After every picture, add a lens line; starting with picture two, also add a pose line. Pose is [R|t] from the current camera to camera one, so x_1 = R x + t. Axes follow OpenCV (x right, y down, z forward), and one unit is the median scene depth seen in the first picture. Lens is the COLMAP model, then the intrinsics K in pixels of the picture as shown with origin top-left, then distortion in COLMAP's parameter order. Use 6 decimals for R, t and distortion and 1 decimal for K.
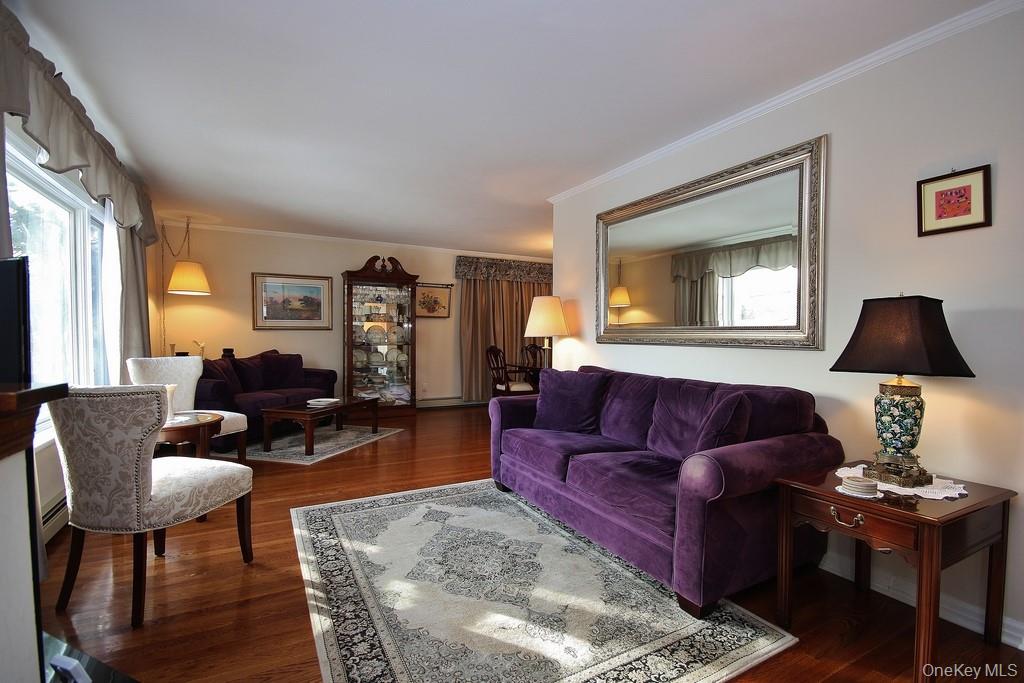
lens RADIAL K [[470.7, 0, 514.0], [0, 470.7, 342.2], [0, 0, 1]] dist [0.001066, -0.006290]
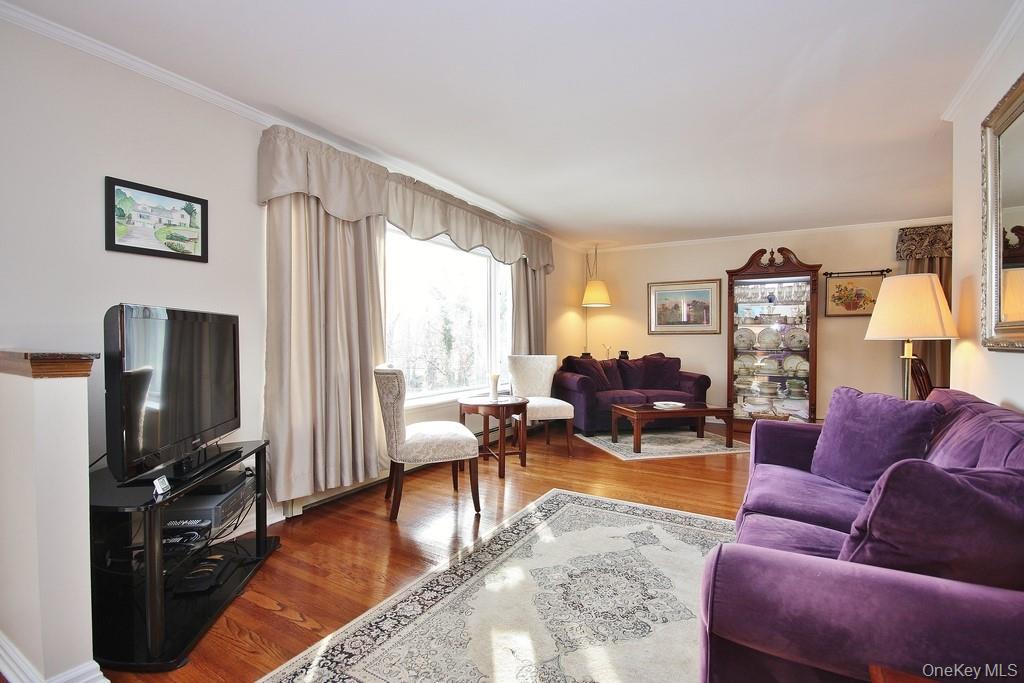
lens RADIAL K [[470.7, 0, 514.6], [0, 470.7, 343.0], [0, 0, 1]] dist [0.001066, -0.006290]
pose [[0.518847, 0.003471, -0.854860, 0.428531], [-0.012749, 0.999912, -0.003678, 0.002726], [0.854772, 0.012807, 0.518845, 0.288316]]
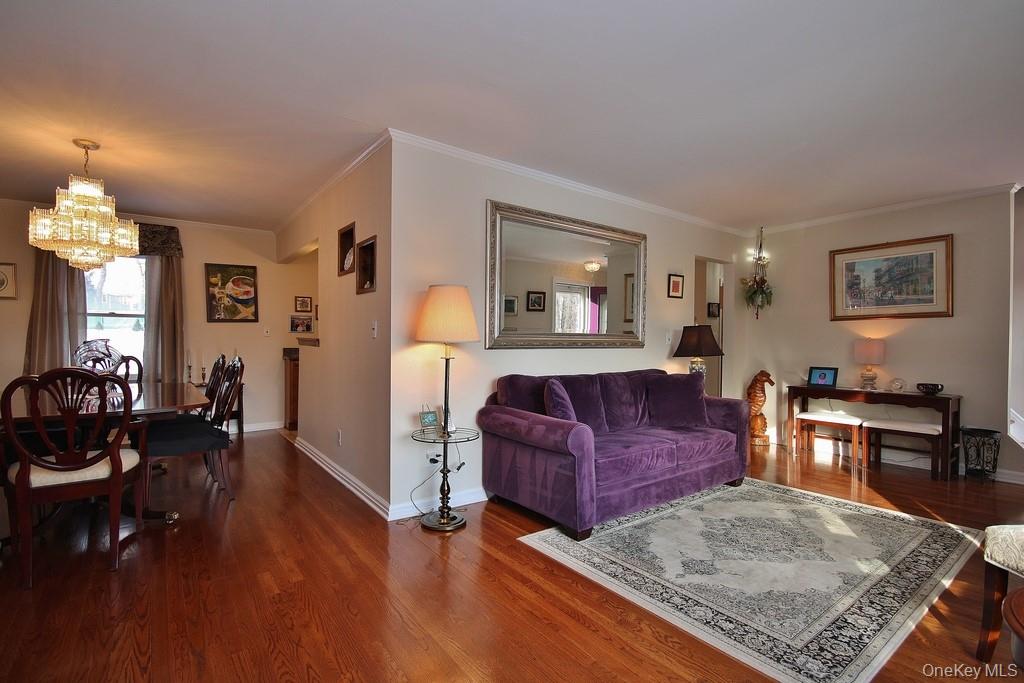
lens RADIAL K [[470.7, 0, 510.2], [0, 470.7, 341.6], [0, 0, 1]] dist [0.001066, -0.006290]
pose [[-0.136553, -0.011310, 0.990568, -0.823664], [0.007888, 0.999891, 0.012504, -0.026184], [-0.990601, 0.009521, -0.136449, 1.287030]]
